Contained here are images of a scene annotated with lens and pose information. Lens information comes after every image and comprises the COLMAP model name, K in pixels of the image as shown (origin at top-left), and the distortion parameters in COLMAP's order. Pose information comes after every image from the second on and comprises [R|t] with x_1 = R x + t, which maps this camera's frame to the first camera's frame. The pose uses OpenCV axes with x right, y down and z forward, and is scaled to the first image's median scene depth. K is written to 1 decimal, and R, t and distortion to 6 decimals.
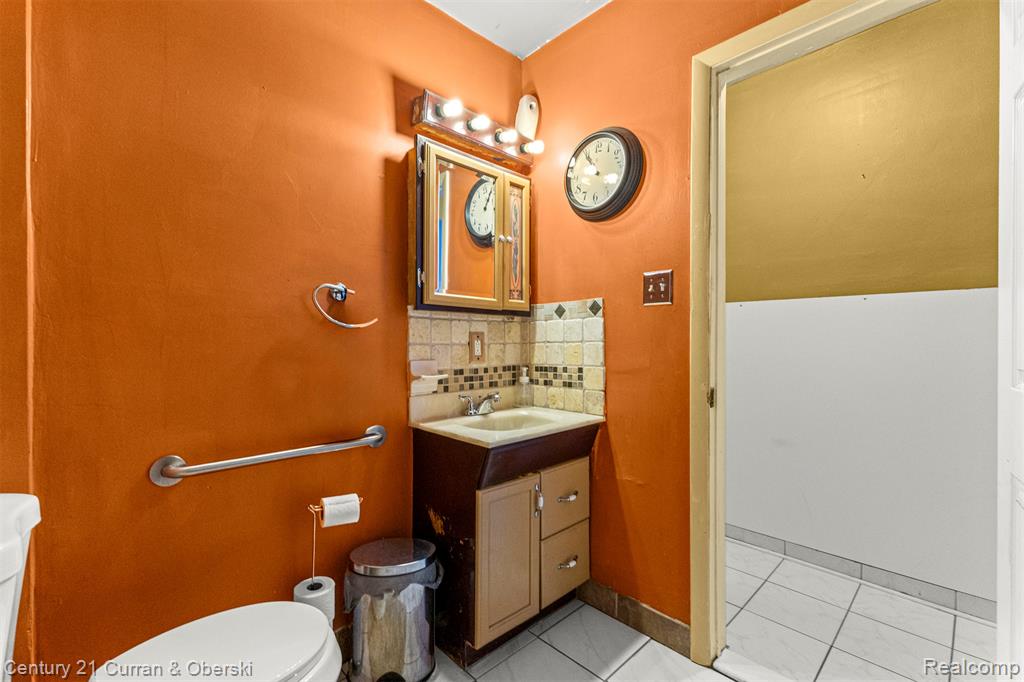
lens RADIAL K [[447.4, 0, 512.3], [0, 447.4, 345.7], [0, 0, 1]] dist [0.007439, 0.000638]
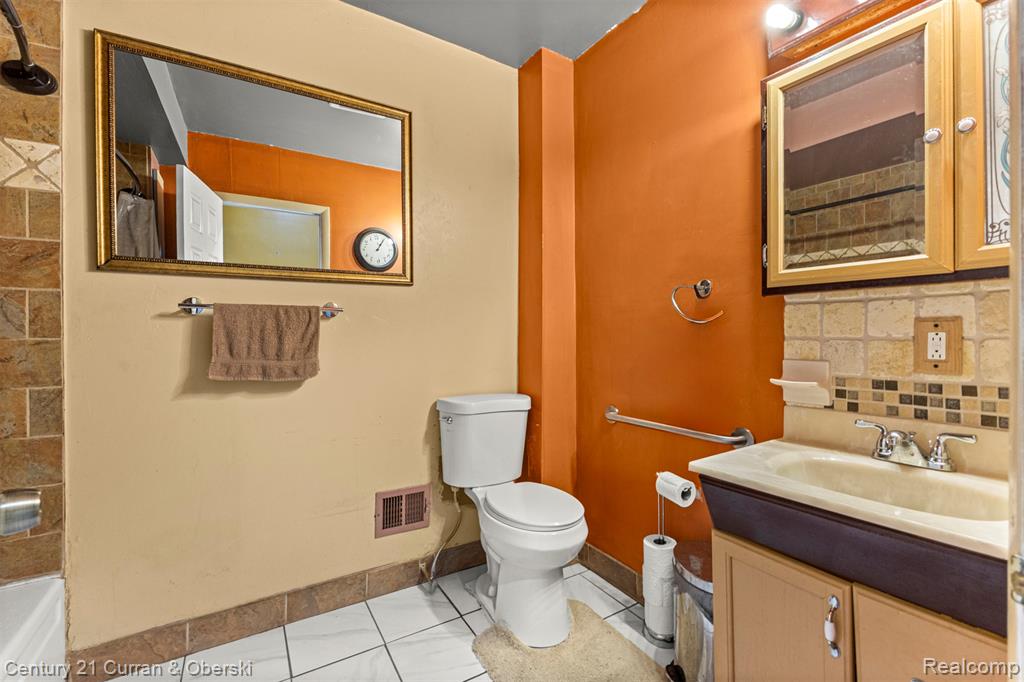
lens RADIAL K [[447.4, 0, 512.1], [0, 447.4, 334.8], [0, 0, 1]] dist [0.007439, 0.000638]
pose [[-0.223672, -0.004321, -0.974655, 0.581118], [-0.007216, 0.999970, -0.002777, -0.003518], [0.974638, 0.006412, -0.223697, 0.630621]]
